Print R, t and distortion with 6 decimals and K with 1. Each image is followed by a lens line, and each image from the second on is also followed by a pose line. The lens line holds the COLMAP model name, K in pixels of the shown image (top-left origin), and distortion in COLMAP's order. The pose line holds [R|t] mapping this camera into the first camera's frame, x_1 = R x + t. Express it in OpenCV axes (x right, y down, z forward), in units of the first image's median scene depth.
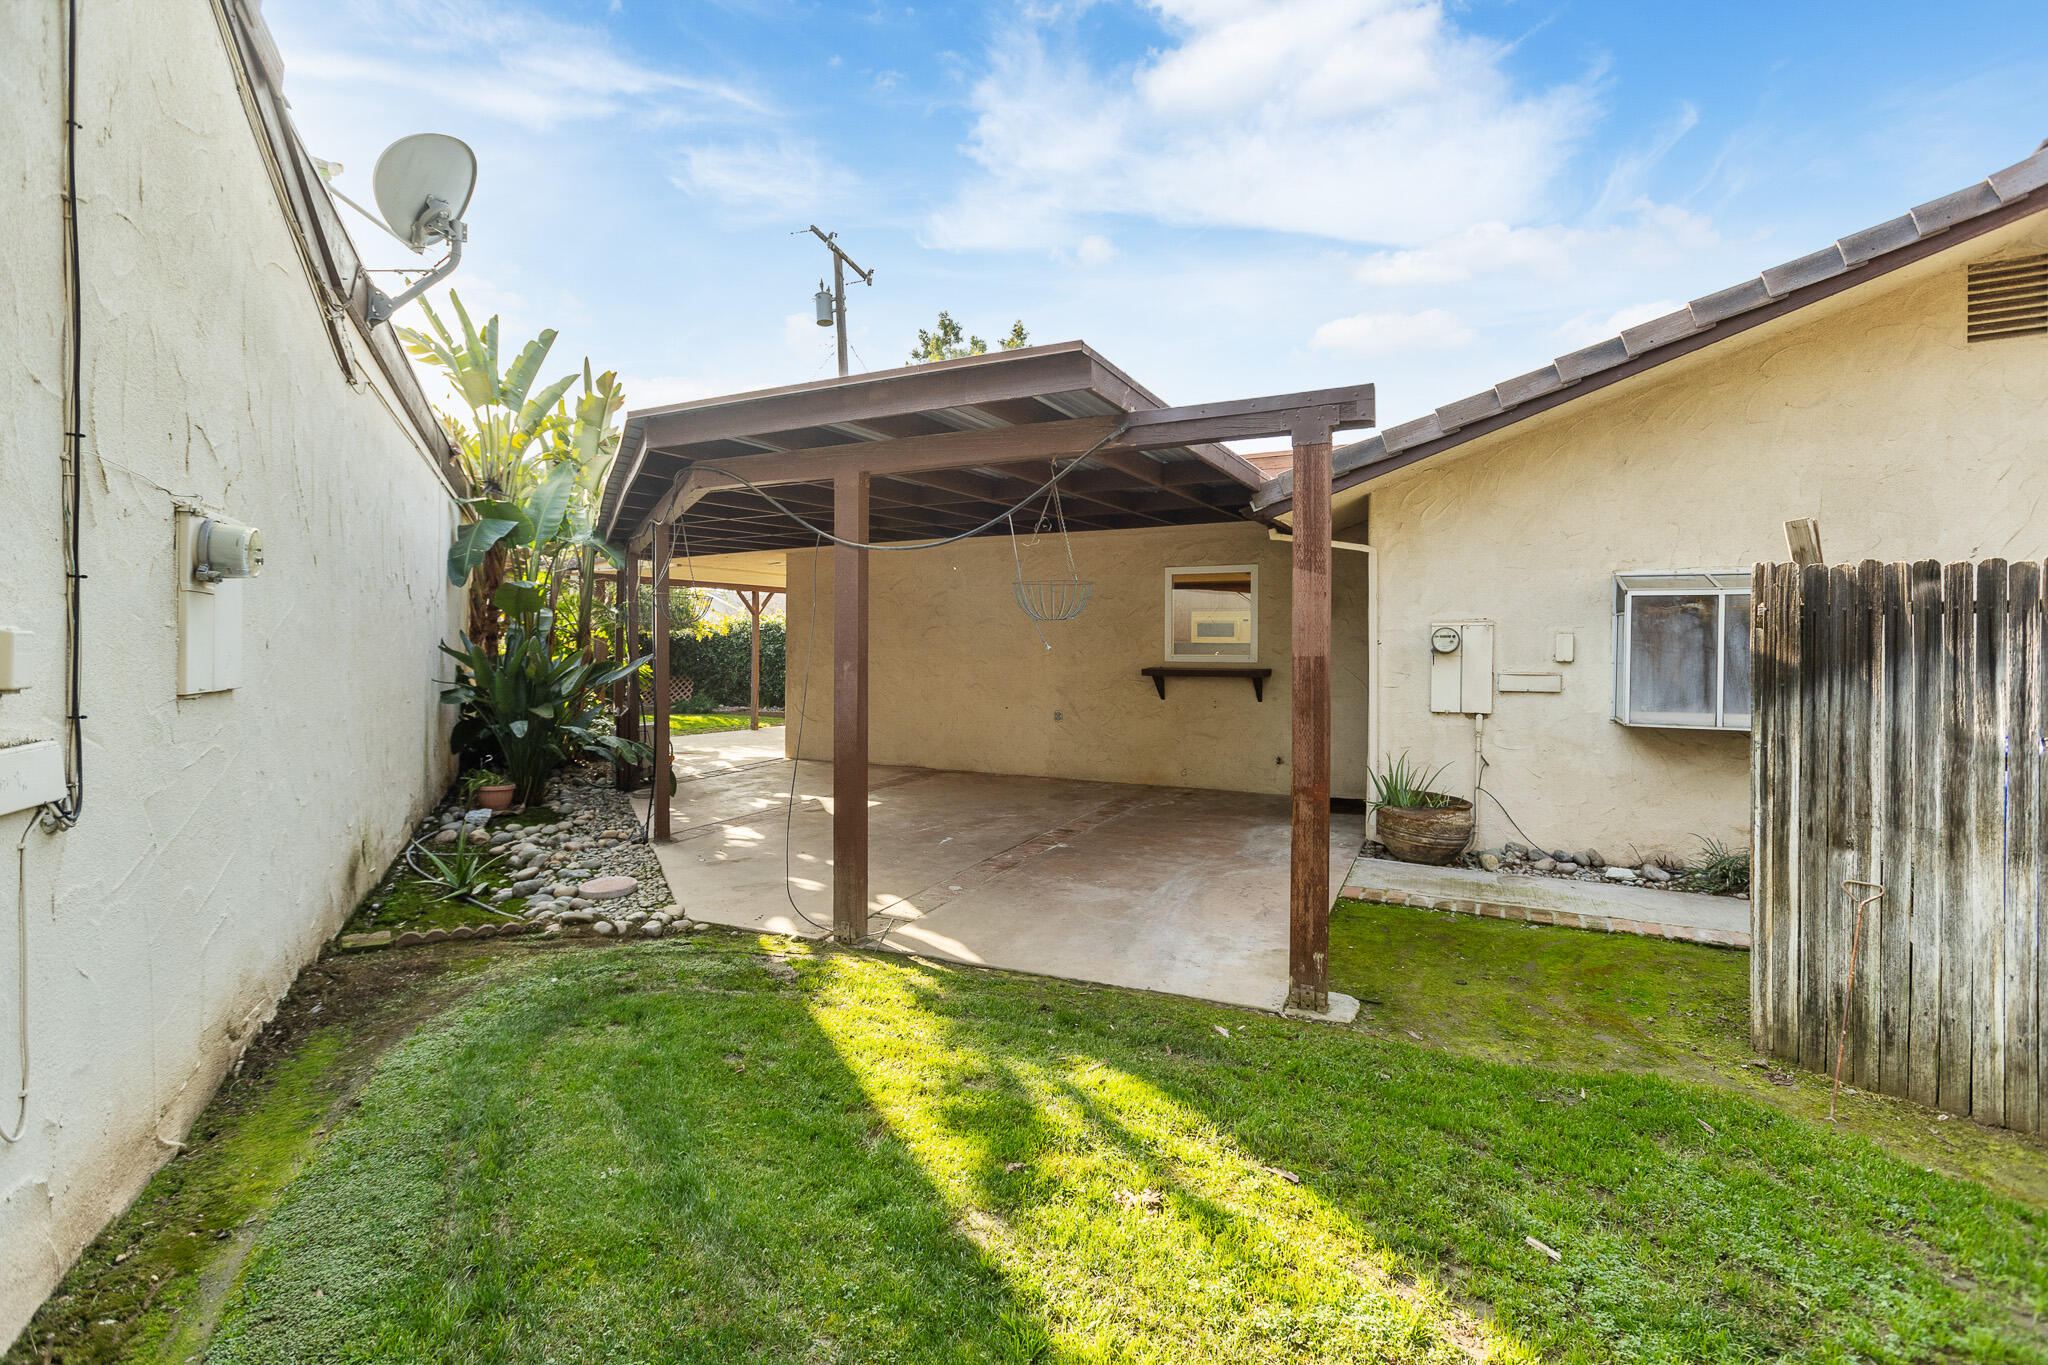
lens RADIAL K [[923.3, 0, 1022.6], [0, 923.3, 675.4], [0, 0, 1]] dist [-0.000260, -0.000004]
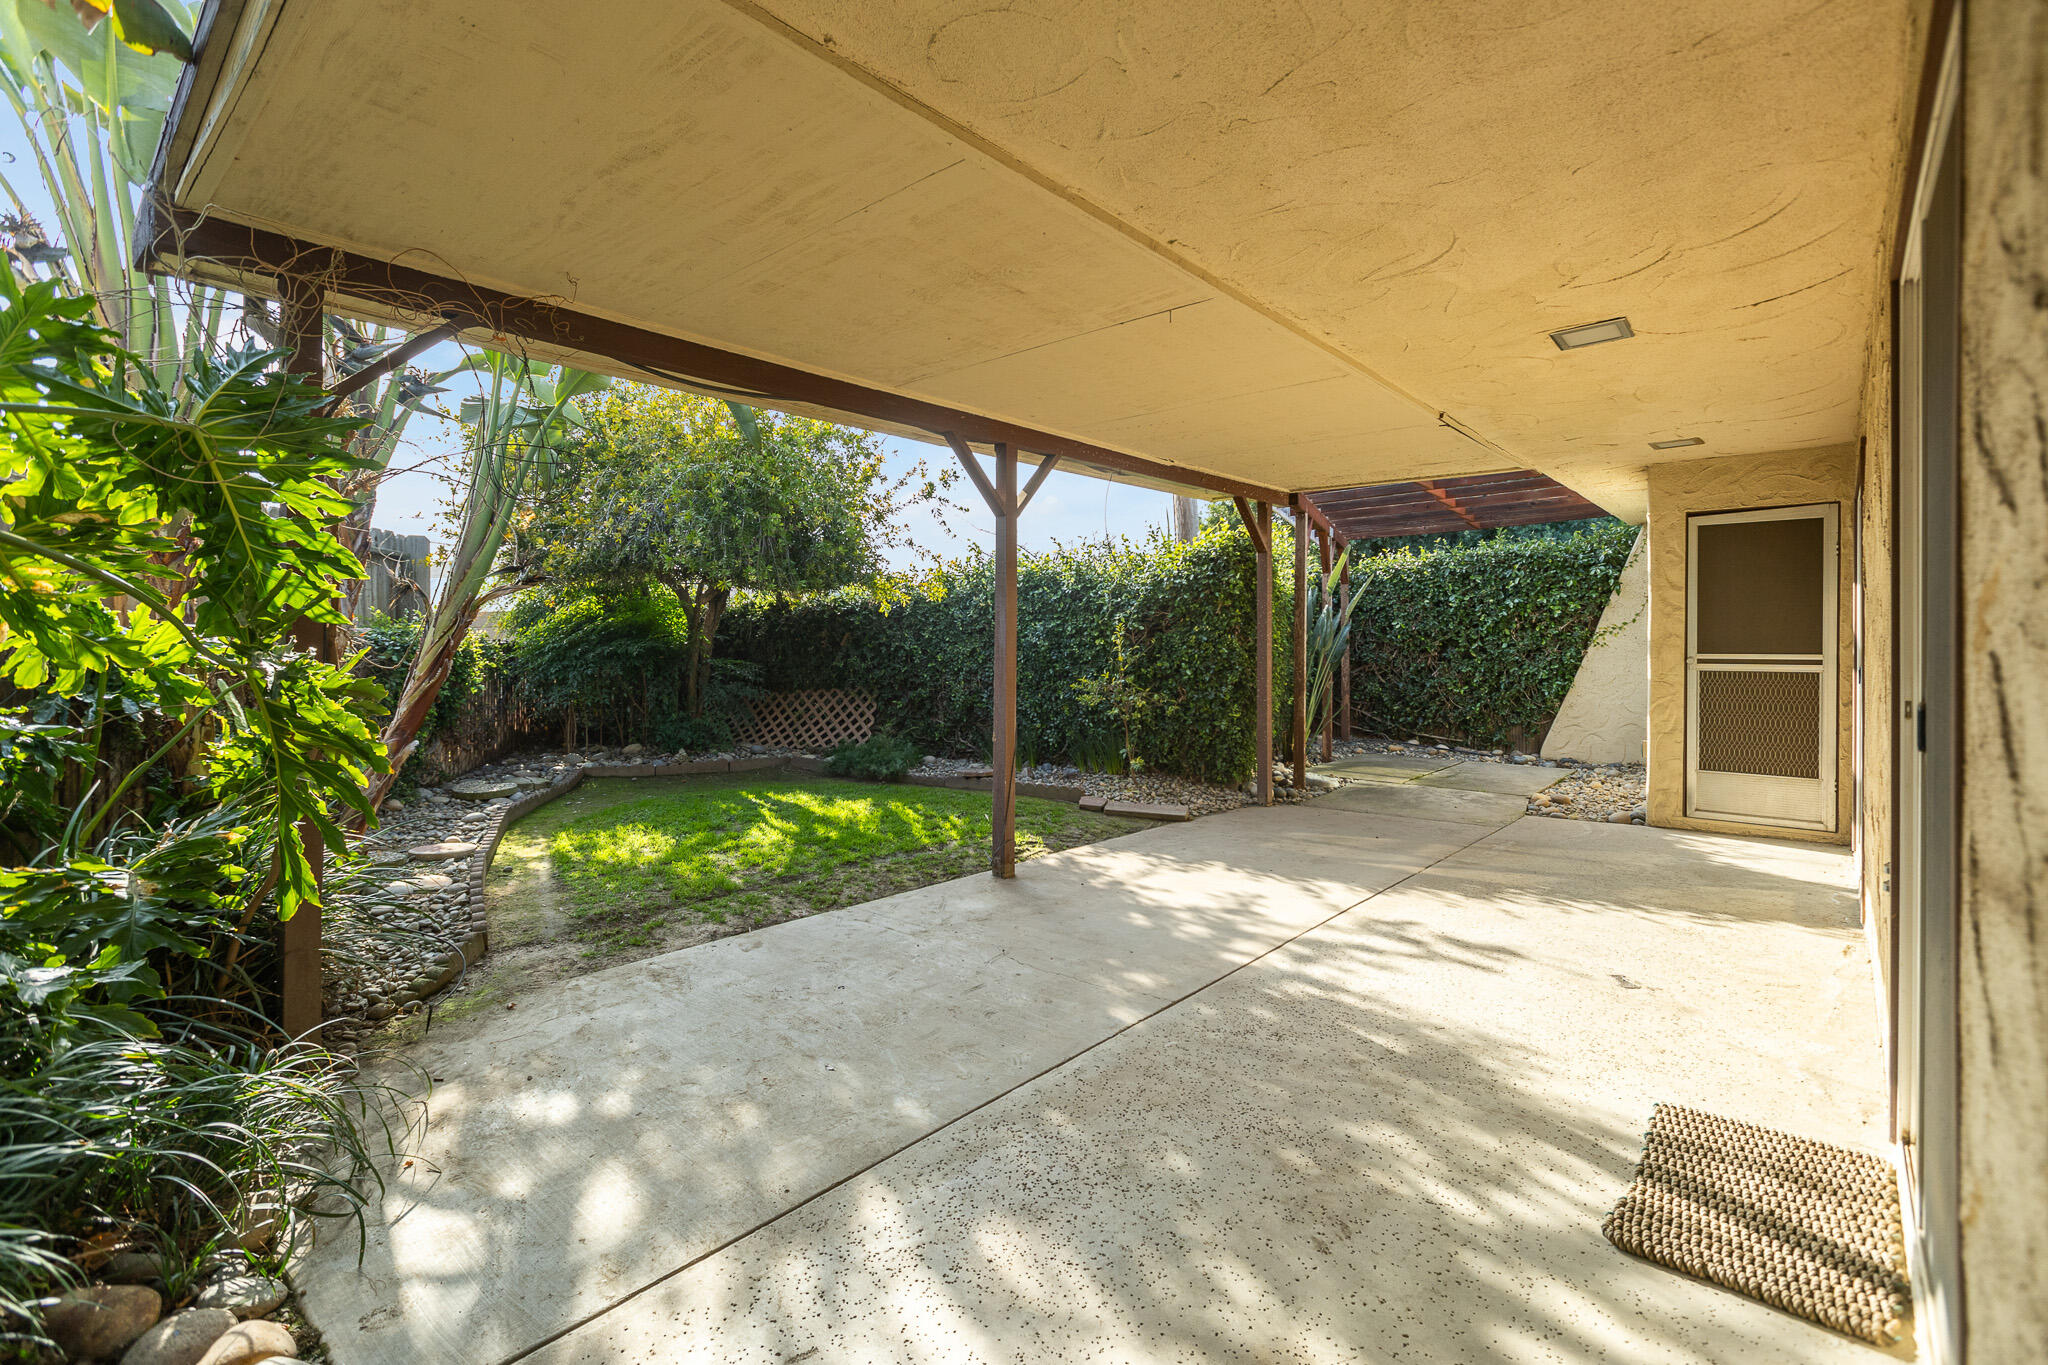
lens RADIAL K [[923.3, 0, 1023.0], [0, 923.3, 670.1], [0, 0, 1]] dist [-0.000260, -0.000004]
pose [[0.967563, 0.003242, -0.252608, -0.171011], [-0.003328, 0.999994, 0.000085, -0.010553], [0.252606, 0.000759, 0.967569, 0.583342]]
